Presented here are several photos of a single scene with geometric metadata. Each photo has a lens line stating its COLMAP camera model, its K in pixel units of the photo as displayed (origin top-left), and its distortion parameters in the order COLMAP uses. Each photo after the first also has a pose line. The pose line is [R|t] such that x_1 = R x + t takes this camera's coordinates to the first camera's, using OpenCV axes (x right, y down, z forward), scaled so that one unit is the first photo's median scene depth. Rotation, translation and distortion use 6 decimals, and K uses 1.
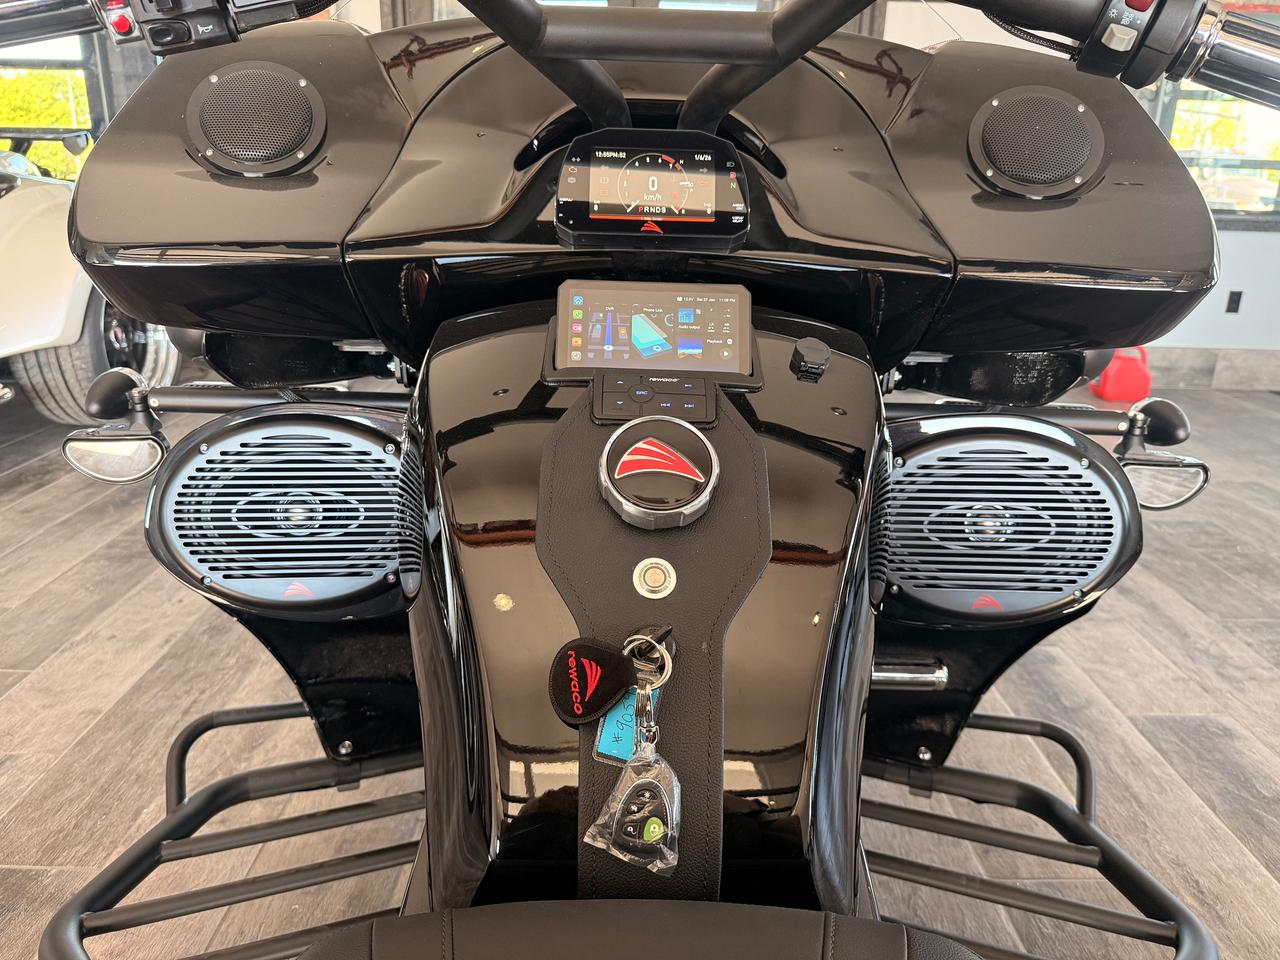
lens RADIAL K [[909.6, 0, 646.3], [0, 909.6, 519.1], [0, 0, 1]] dist [0.005262, -0.017497]
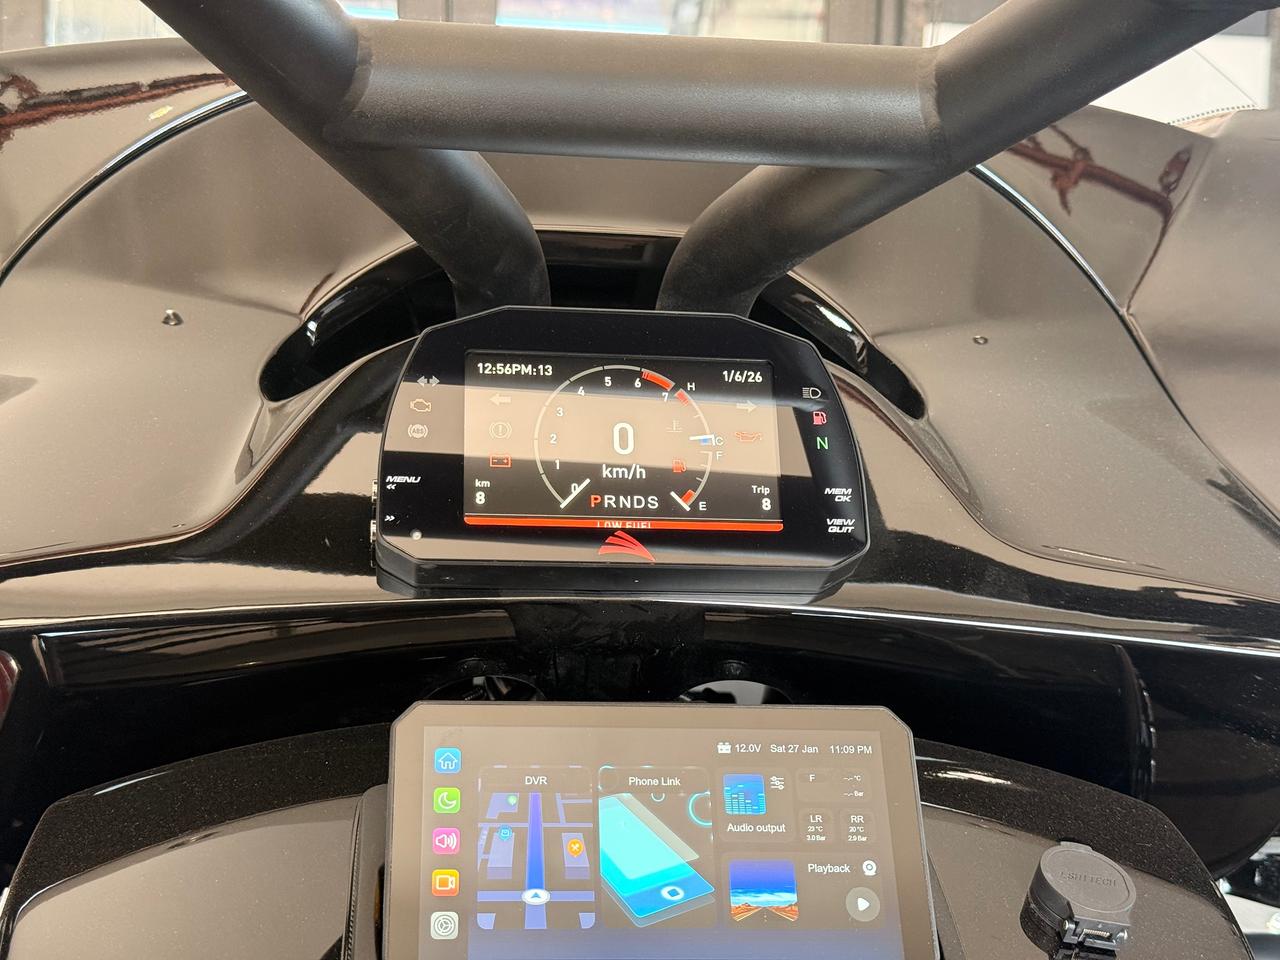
lens RADIAL K [[1765.1, 0, 636.3], [0, 1765.1, 489.3], [0, 0, 1]] dist [0.240199, 0.000000]
pose [[0.994511, -0.002795, 0.104594, -0.068793], [0.030520, 0.963921, -0.264433, -0.143341], [-0.100082, 0.266174, 0.958715, 0.265368]]
